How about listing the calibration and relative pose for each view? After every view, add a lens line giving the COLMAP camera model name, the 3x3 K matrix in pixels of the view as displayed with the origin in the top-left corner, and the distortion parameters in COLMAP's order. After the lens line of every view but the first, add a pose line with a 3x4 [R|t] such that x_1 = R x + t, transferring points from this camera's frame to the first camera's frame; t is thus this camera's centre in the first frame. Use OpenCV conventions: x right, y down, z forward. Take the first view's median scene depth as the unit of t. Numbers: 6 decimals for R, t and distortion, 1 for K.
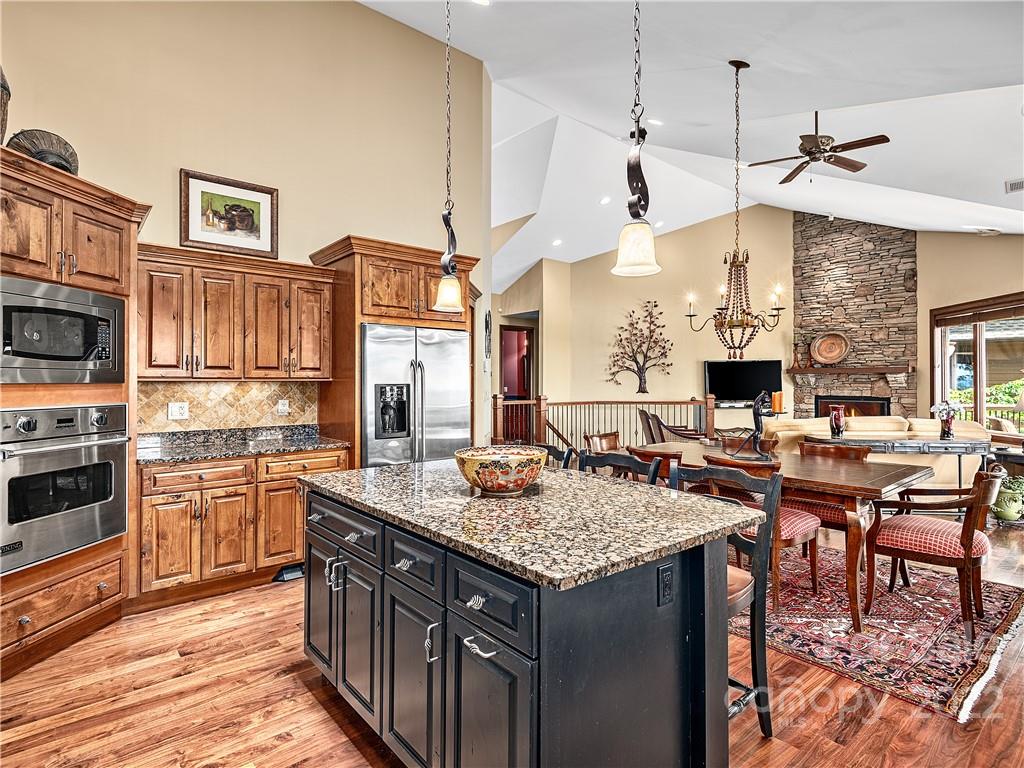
lens RADIAL K [[538.0, 0, 511.1], [0, 538.0, 384.1], [0, 0, 1]] dist [0.007575, -0.006487]
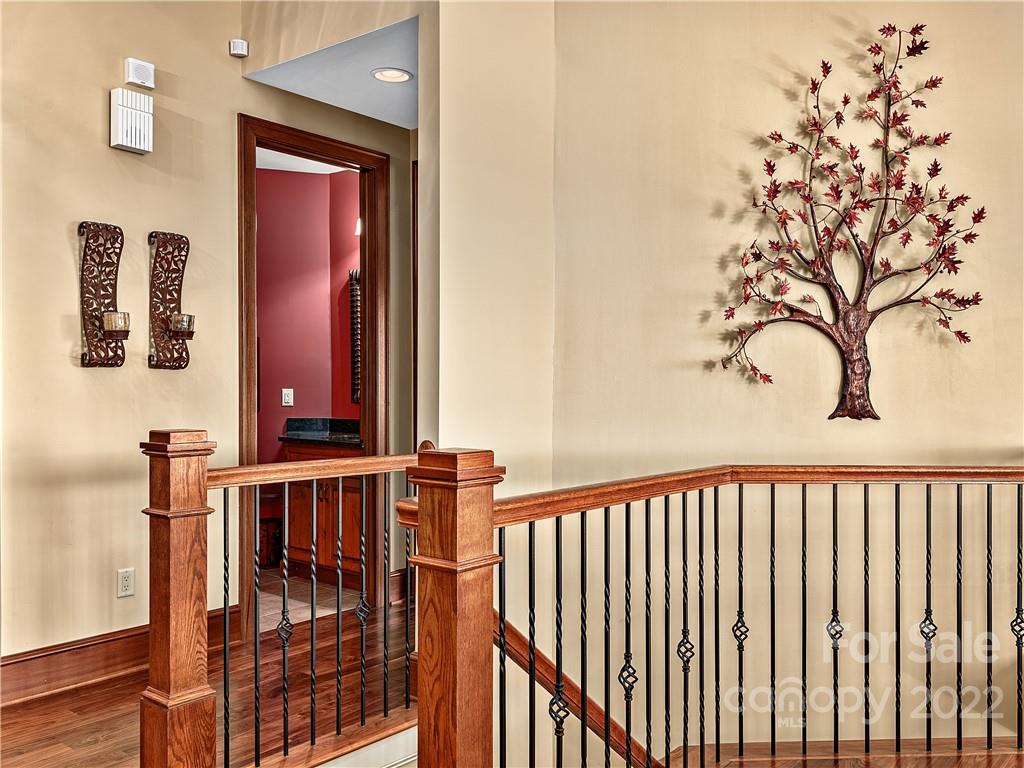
lens RADIAL K [[856.4, 0, 509.7], [0, 856.4, 389.9], [0, 0, 1]] dist [0.006037, 0.010175]
pose [[0.979819, 0.005334, 0.199817, 0.020387], [-0.006983, 0.999947, 0.007549, 0.002427], [-0.199767, -0.008792, 0.979804, 0.687619]]
